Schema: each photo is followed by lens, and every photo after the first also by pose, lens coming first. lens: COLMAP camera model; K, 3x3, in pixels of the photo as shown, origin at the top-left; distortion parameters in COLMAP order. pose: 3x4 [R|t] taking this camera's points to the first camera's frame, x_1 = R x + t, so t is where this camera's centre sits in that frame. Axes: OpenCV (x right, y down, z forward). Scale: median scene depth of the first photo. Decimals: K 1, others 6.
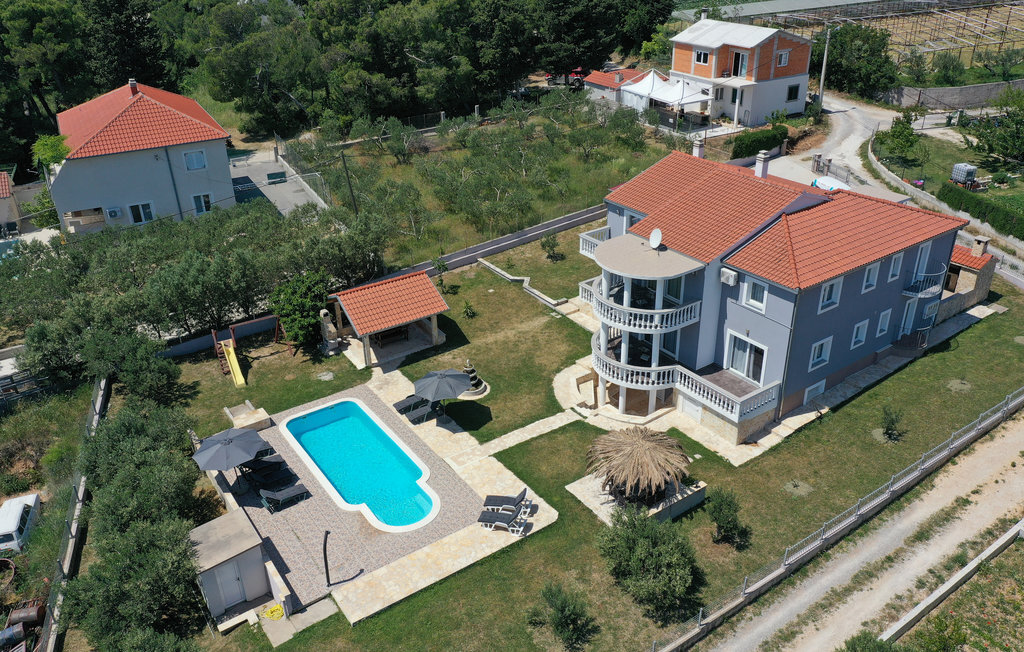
lens RADIAL K [[807.7, 0, 512.0], [0, 807.7, 326.0], [0, 0, 1]] dist [0.009384, 0.000180]
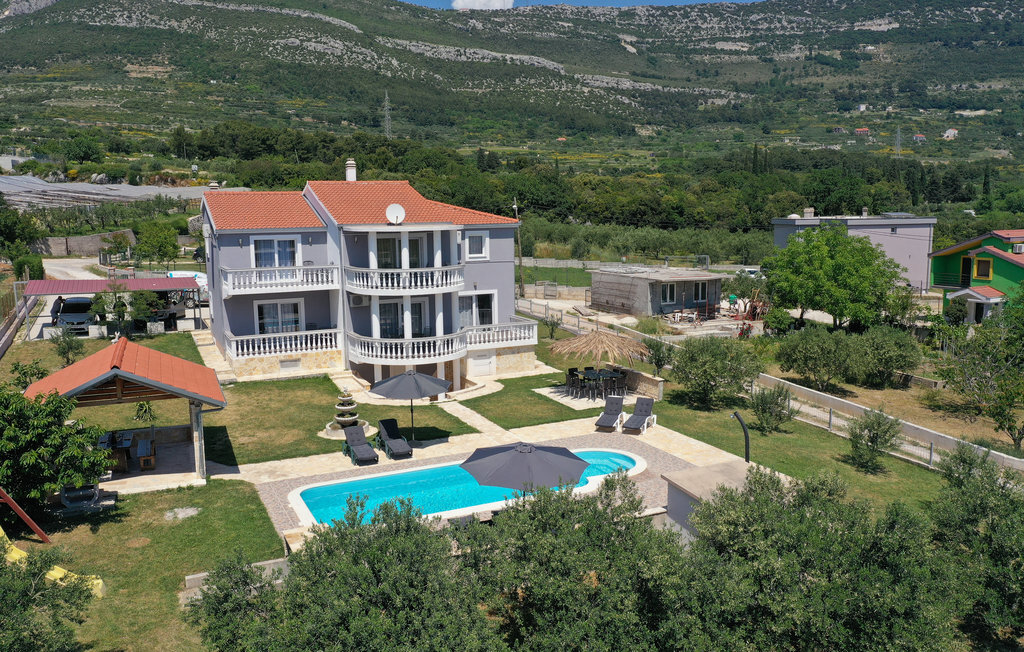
lens RADIAL K [[807.7, 0, 512.0], [0, 807.7, 326.0], [0, 0, 1]] dist [0.009384, 0.000180]
pose [[0.161572, -0.122221, 0.979263, -0.751563], [0.463021, 0.885689, 0.034147, 0.040926], [-0.871496, 0.447902, 0.199693, 0.739892]]
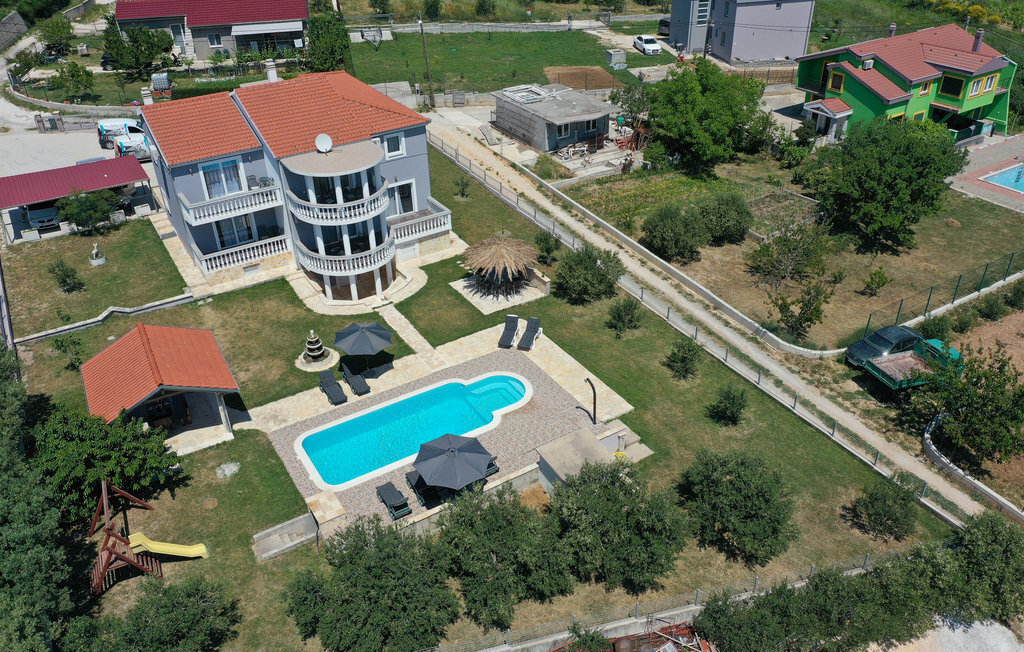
lens RADIAL K [[807.7, 0, 512.0], [0, 807.7, 326.0], [0, 0, 1]] dist [0.009384, 0.000180]
pose [[0.051776, -0.515854, 0.855111, -0.891713], [0.480780, 0.763375, 0.431403, -0.270564], [-0.875311, 0.388784, 0.287536, 0.542058]]
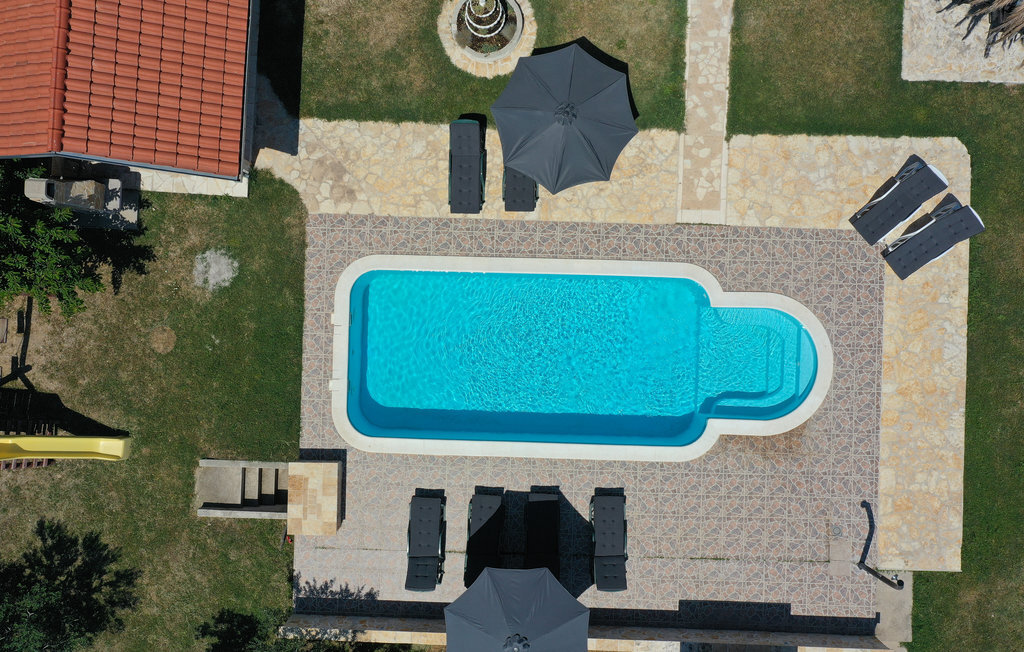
lens RADIAL K [[807.7, 0, 512.0], [0, 807.7, 326.0], [0, 0, 1]] dist [0.009384, 0.000180]
pose [[0.593145, -0.804969, 0.014292, -0.187526], [0.376539, 0.293057, 0.878827, -0.259870], [-0.711616, -0.515891, 0.476927, 0.754769]]
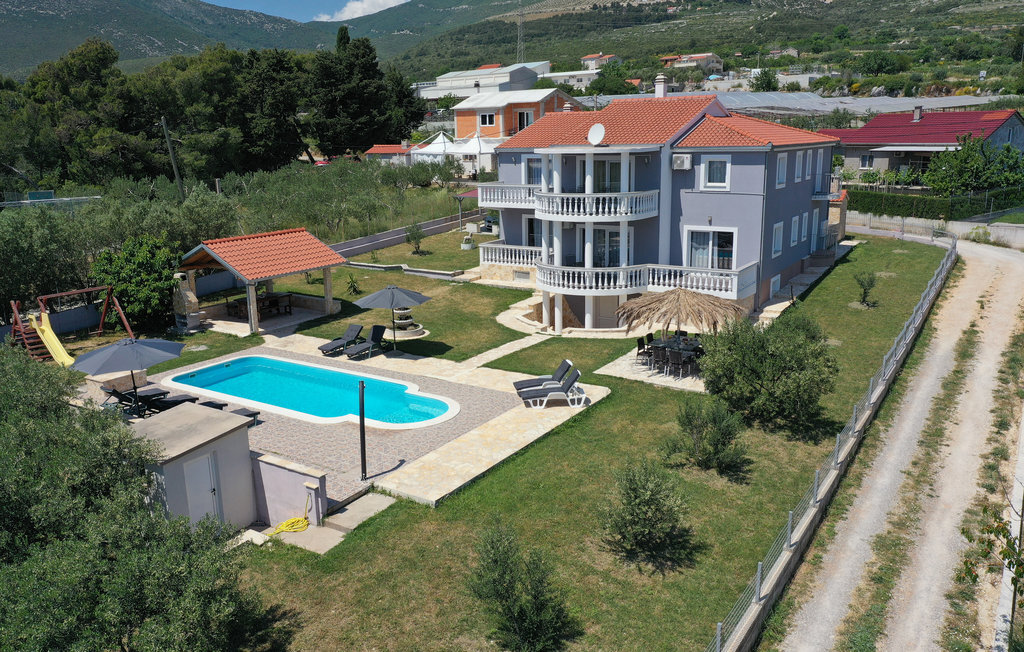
lens RADIAL K [[807.7, 0, 512.0], [0, 807.7, 326.0], [0, 0, 1]] dist [0.009384, 0.000180]
pose [[0.923687, -0.082071, 0.374256, -0.265828], [0.173353, 0.960613, -0.217192, 0.277331], [-0.341690, 0.265496, 0.901532, 0.266851]]
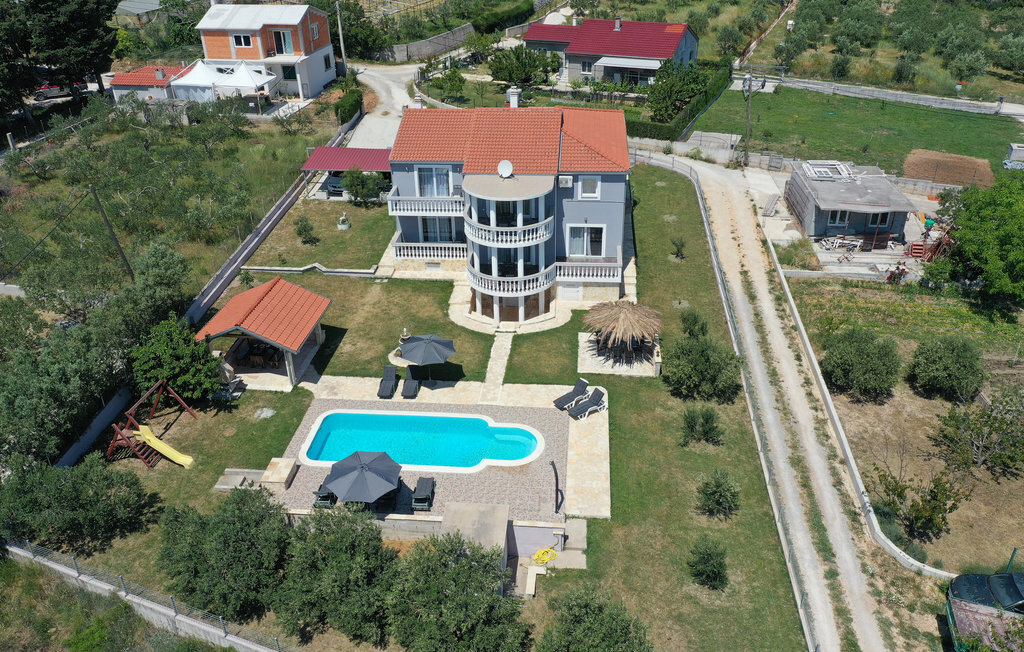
lens RADIAL K [[807.7, 0, 512.0], [0, 807.7, 326.0], [0, 0, 1]] dist [0.009384, 0.000180]
pose [[0.643117, -0.363035, 0.674245, -0.691760], [0.356787, 0.921128, 0.155649, -0.076084], [-0.677572, 0.140461, 0.721919, 0.168909]]
